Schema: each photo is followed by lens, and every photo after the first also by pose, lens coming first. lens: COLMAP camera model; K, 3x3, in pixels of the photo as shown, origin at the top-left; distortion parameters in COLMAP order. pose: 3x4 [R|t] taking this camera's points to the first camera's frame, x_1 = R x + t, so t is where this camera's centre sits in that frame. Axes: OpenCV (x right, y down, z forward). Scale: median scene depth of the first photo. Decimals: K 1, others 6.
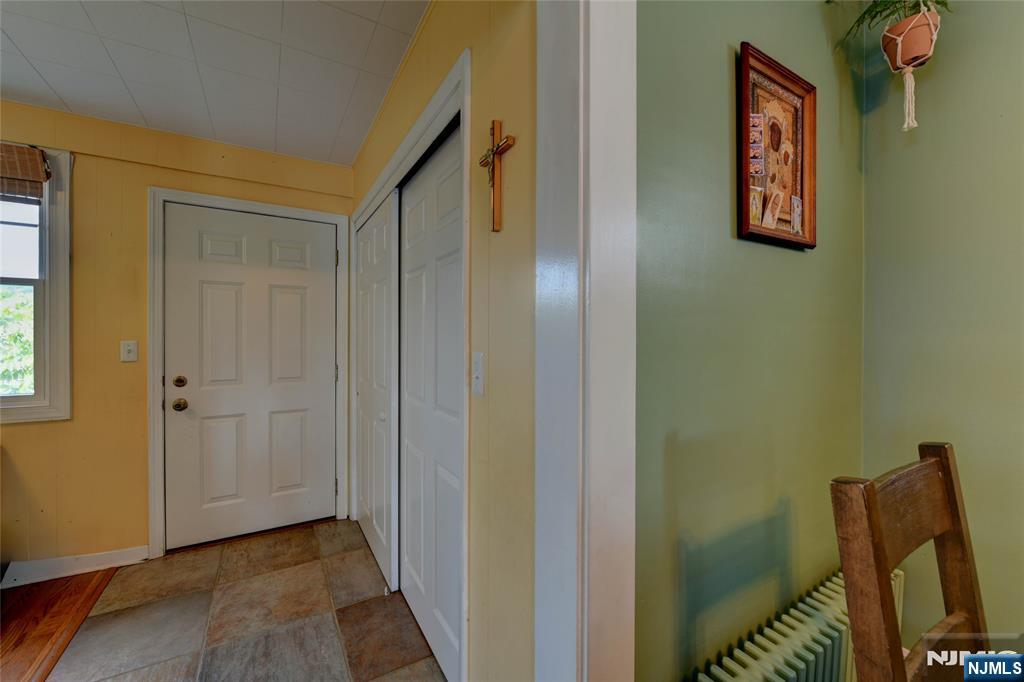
lens RADIAL K [[405.9, 0, 510.0], [0, 405.9, 338.5], [0, 0, 1]] dist [-0.009786, -0.000632]
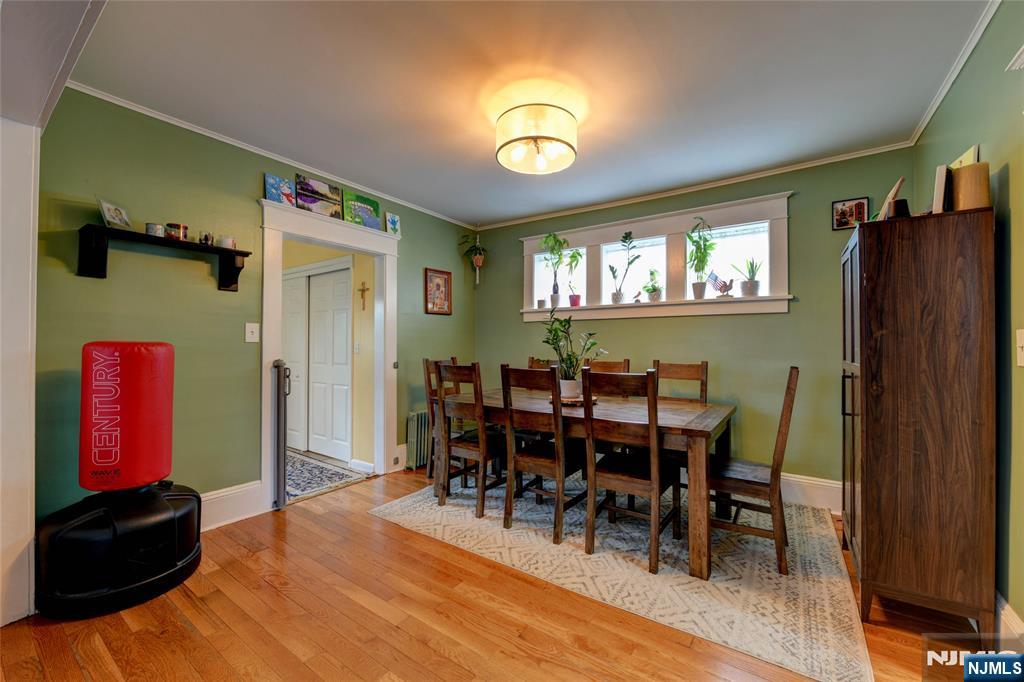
lens RADIAL K [[405.9, 0, 515.0], [0, 405.9, 341.8], [0, 0, 1]] dist [-0.009786, -0.000632]
pose [[0.910516, 0.003037, 0.413463, -0.296266], [0.003412, 0.999884, -0.014858, 0.096101], [-0.413460, 0.014939, 0.910400, -2.917255]]
